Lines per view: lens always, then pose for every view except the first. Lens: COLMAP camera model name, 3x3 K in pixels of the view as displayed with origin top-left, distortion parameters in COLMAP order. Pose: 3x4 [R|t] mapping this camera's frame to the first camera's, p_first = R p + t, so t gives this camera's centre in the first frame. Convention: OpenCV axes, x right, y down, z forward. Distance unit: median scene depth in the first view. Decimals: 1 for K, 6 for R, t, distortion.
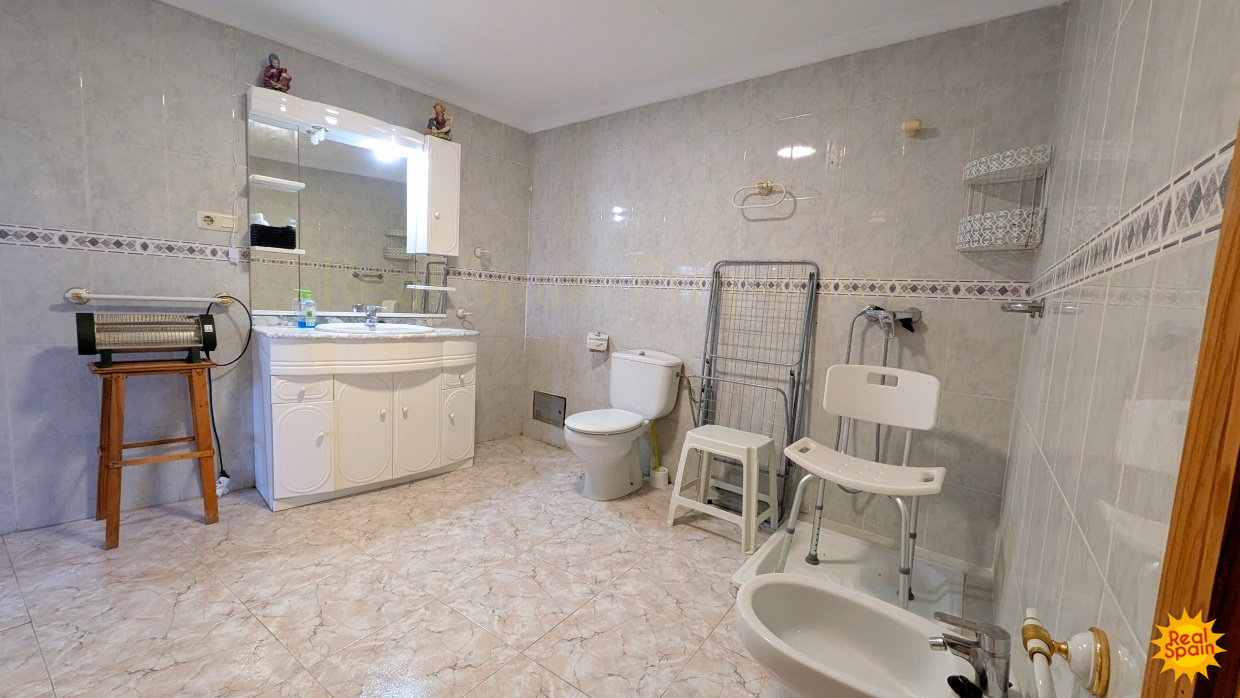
lens RADIAL K [[481.3, 0, 623.9], [0, 481.3, 349.1], [0, 0, 1]] dist [-0.001325, 0.000483]
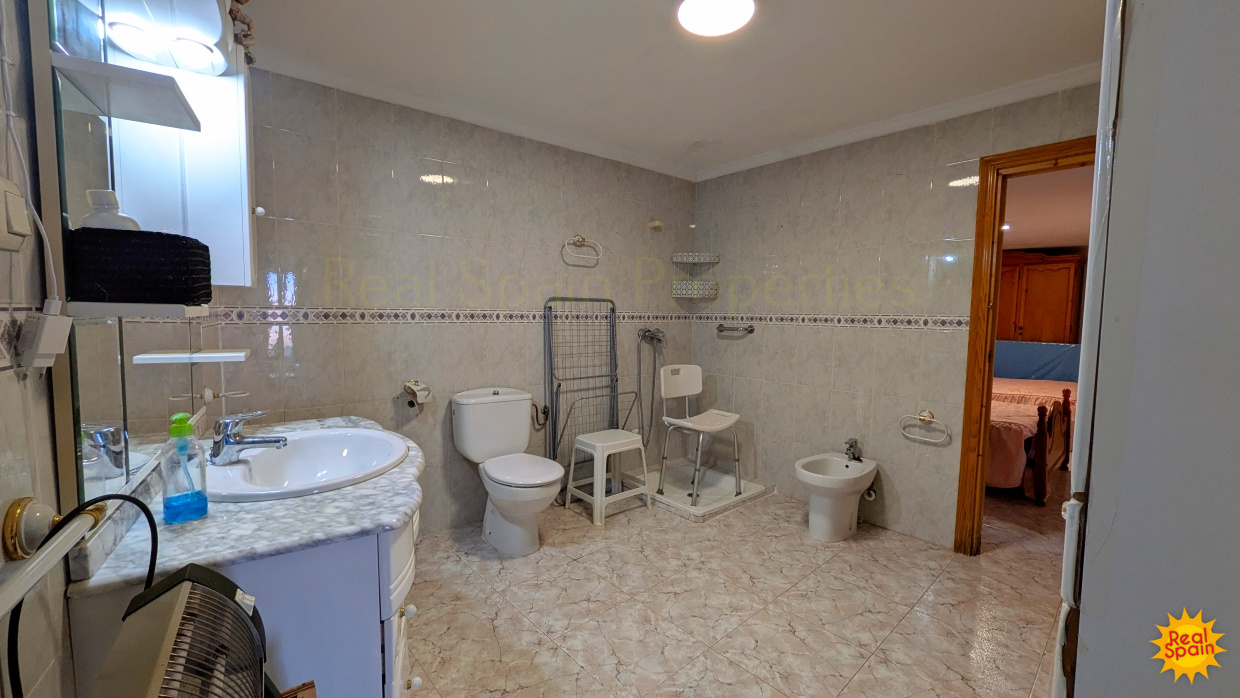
lens RADIAL K [[481.3, 0, 621.8], [0, 481.3, 347.0], [0, 0, 1]] dist [-0.001325, 0.000483]
pose [[0.231617, -0.121947, 0.965133, -0.967487], [0.095743, 0.990153, 0.102131, -0.183274], [-0.968084, 0.068749, 0.241012, 0.625909]]
